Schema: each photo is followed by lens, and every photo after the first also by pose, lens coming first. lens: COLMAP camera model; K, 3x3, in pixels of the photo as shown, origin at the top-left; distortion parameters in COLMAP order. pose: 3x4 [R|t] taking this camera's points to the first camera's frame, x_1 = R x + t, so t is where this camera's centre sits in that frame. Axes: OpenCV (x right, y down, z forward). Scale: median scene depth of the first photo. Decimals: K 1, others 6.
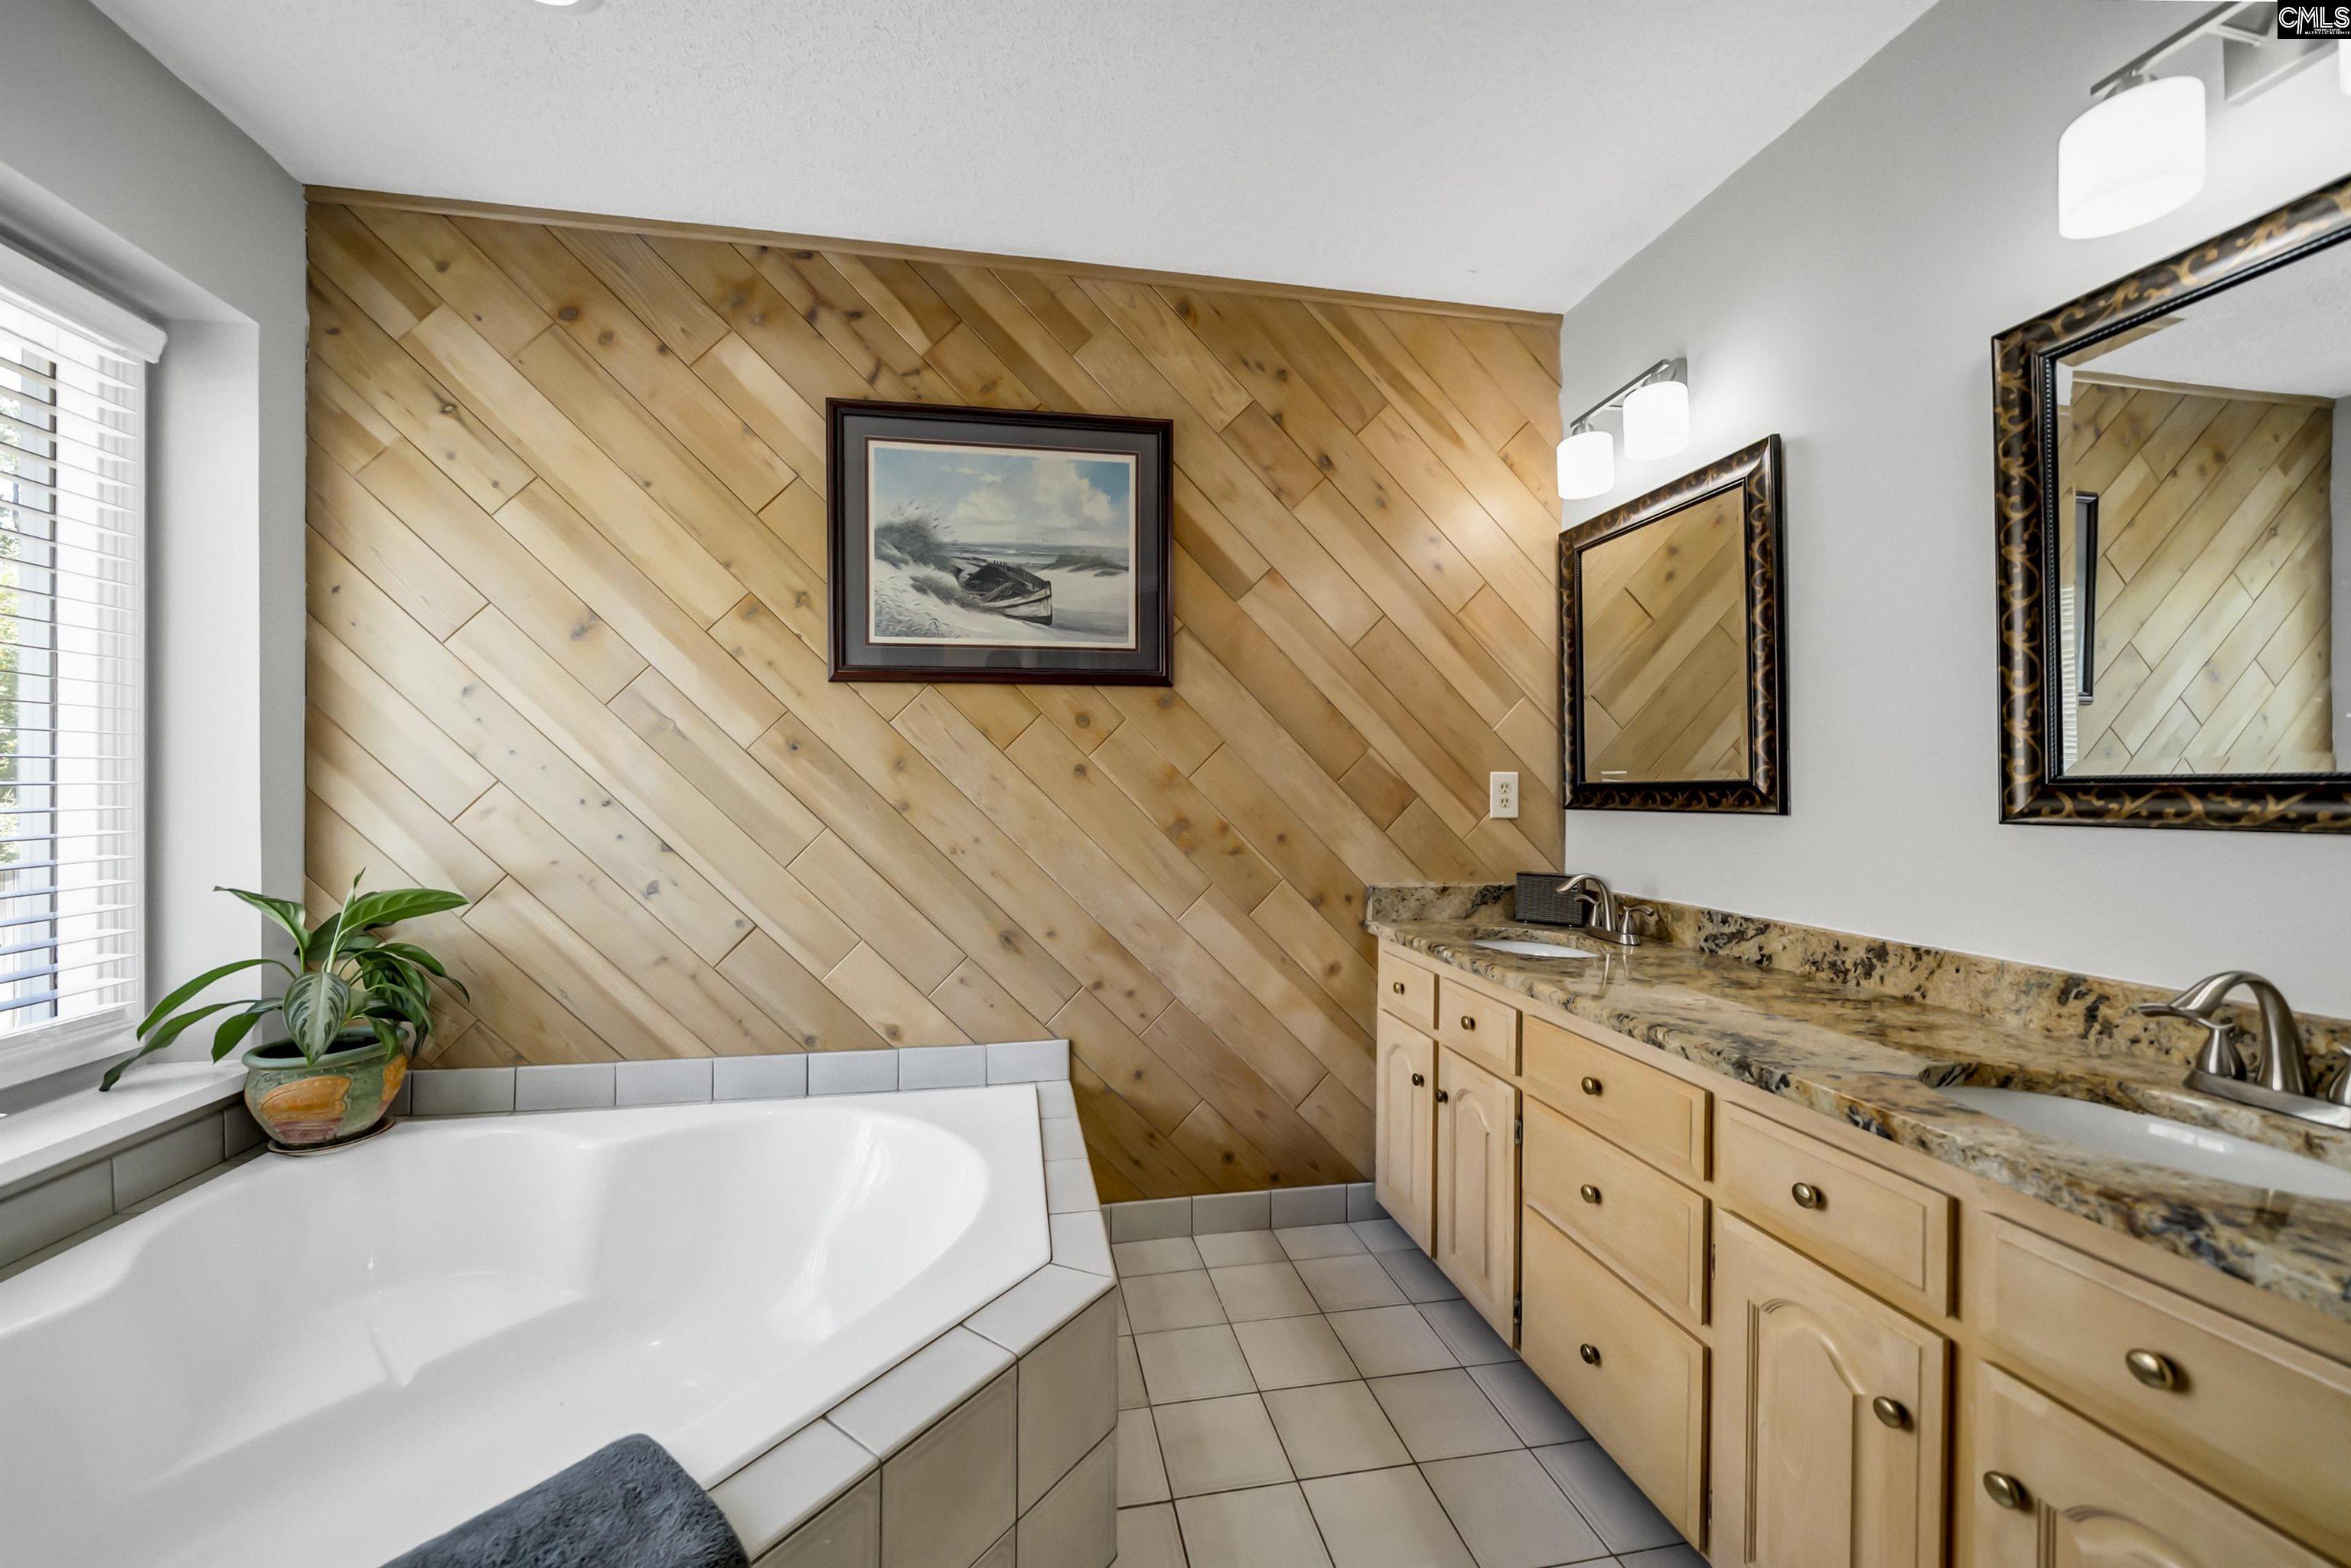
lens RADIAL K [[845.6, 0, 1175.1], [0, 845.6, 790.1], [0, 0, 1]] dist [-0.002000, -0.000385]
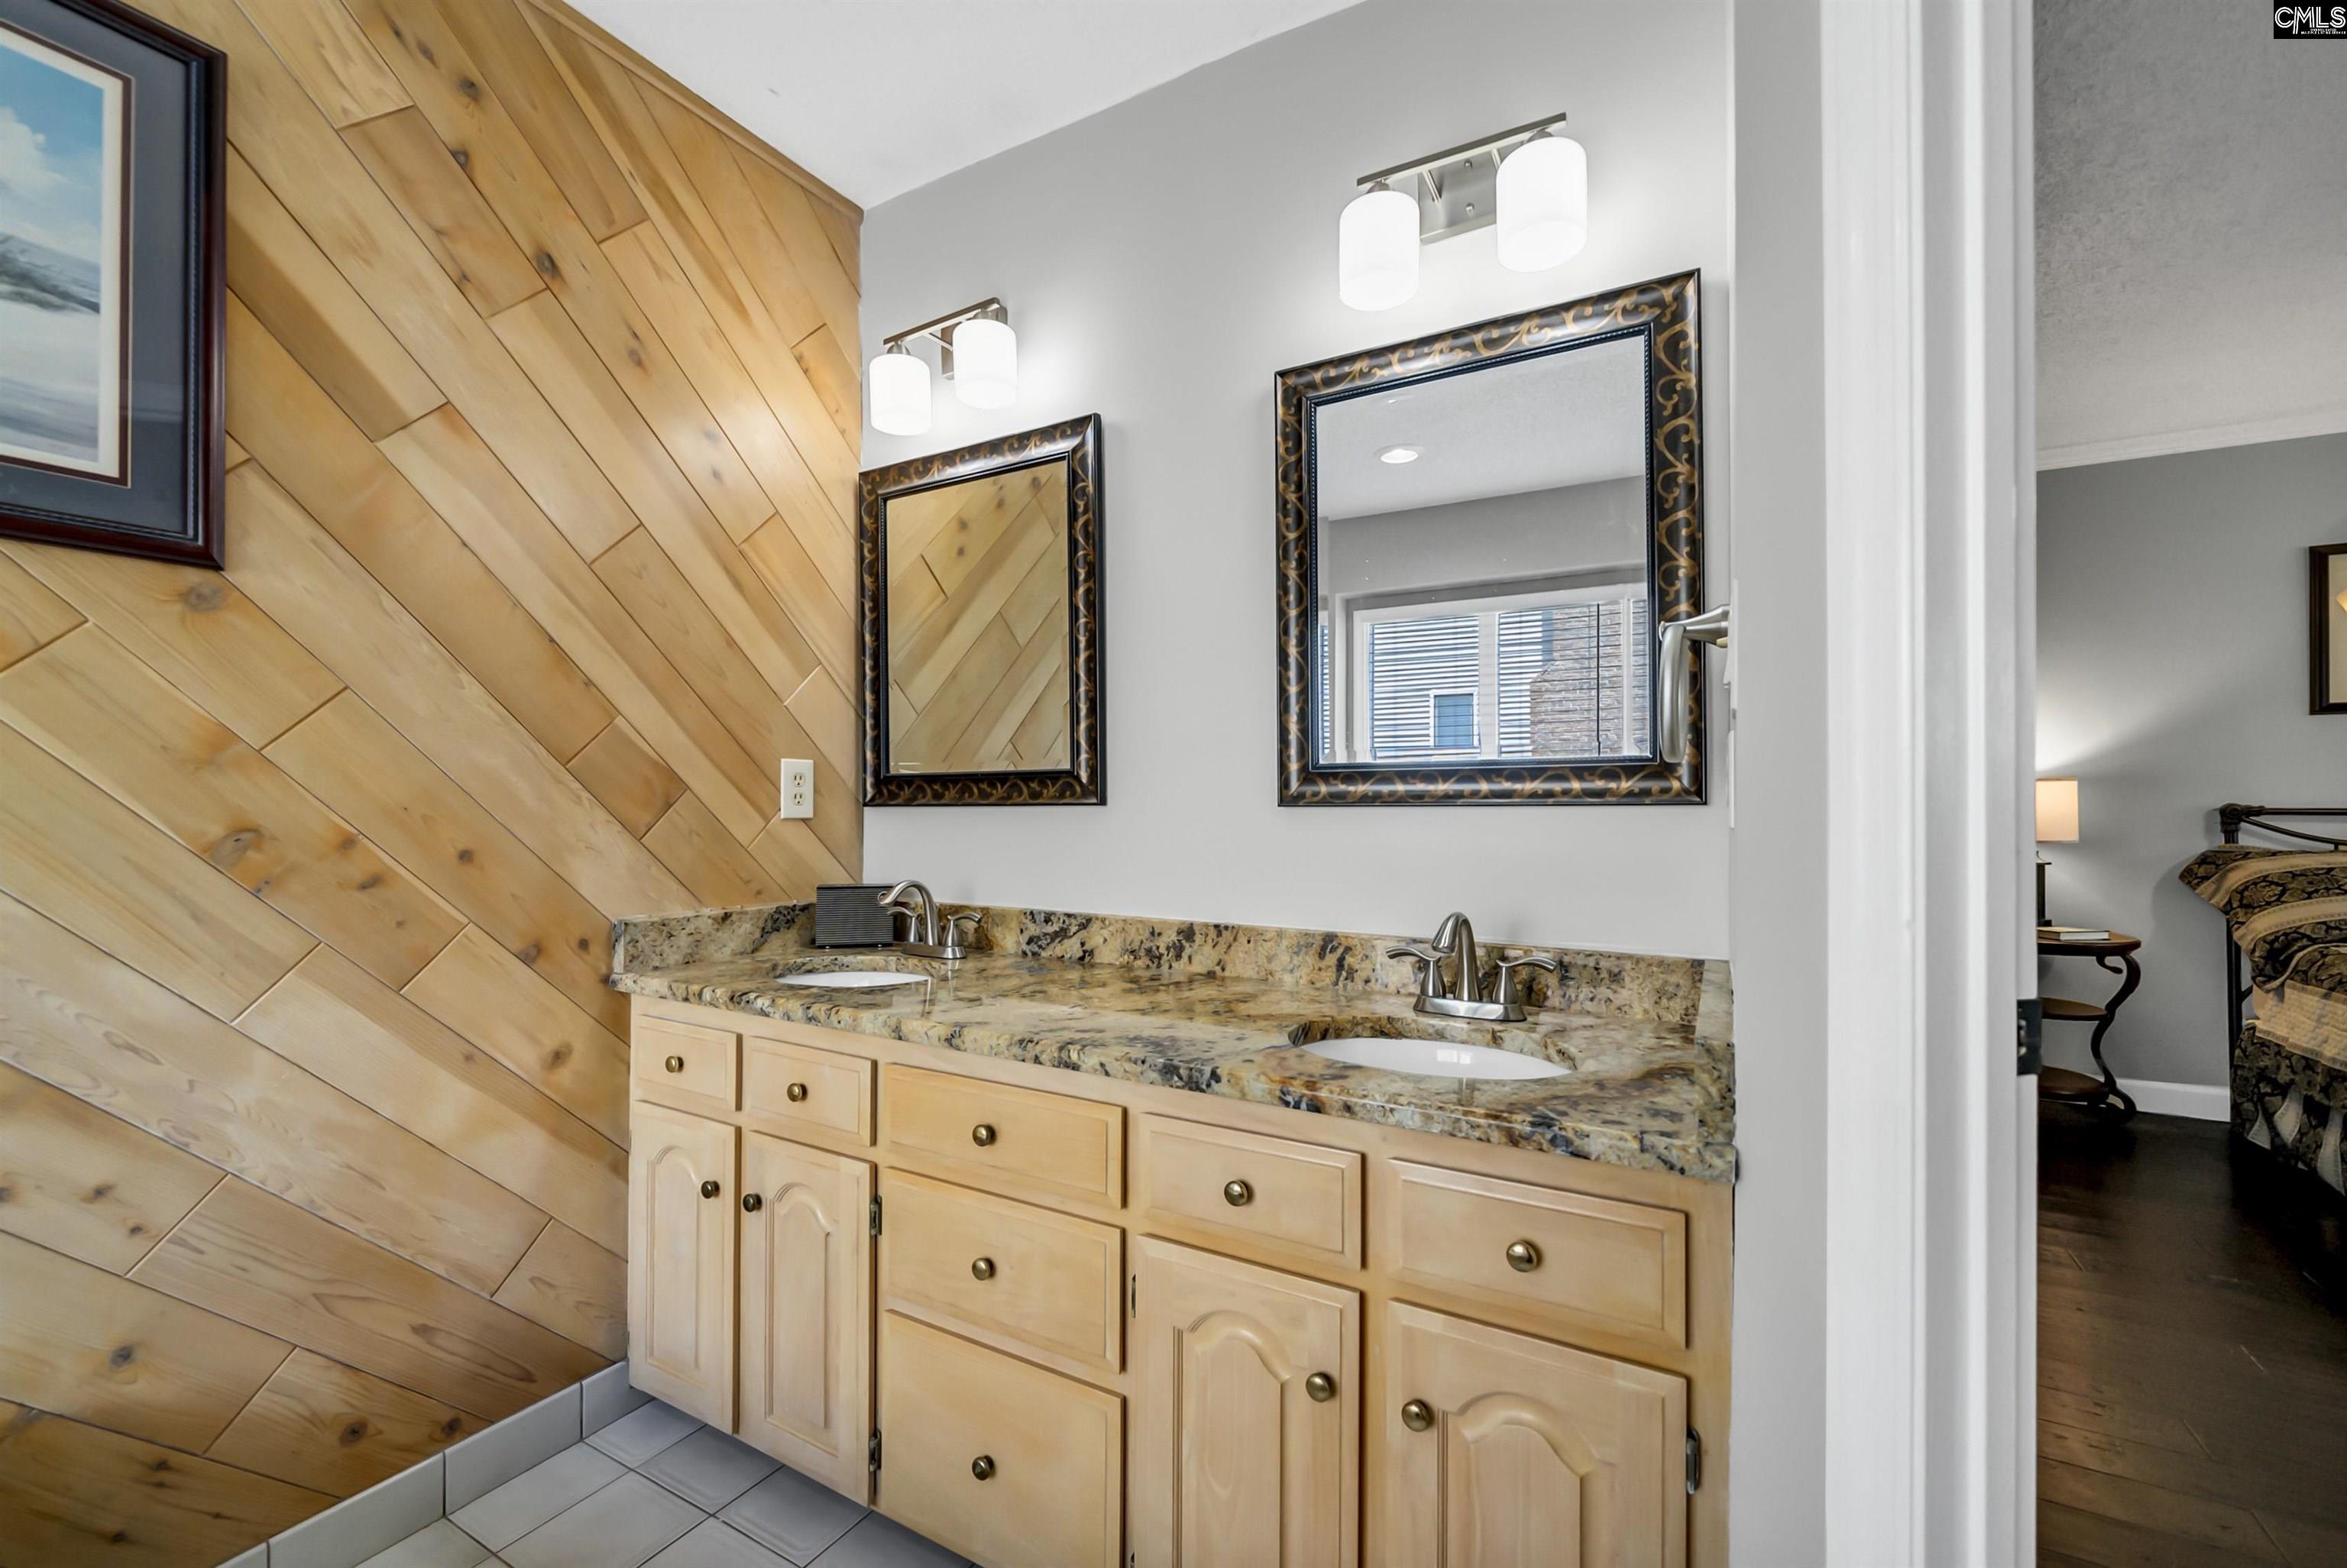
lens RADIAL K [[965.5, 0, 1167.9], [0, 965.5, 792.4], [0, 0, 1]] dist [0.000483, -0.000454]
pose [[0.663937, 0.000750, 0.747788, -0.064047], [0.006060, 0.999961, -0.006383, 0.021365], [-0.747764, 0.008770, 0.663907, 0.190064]]
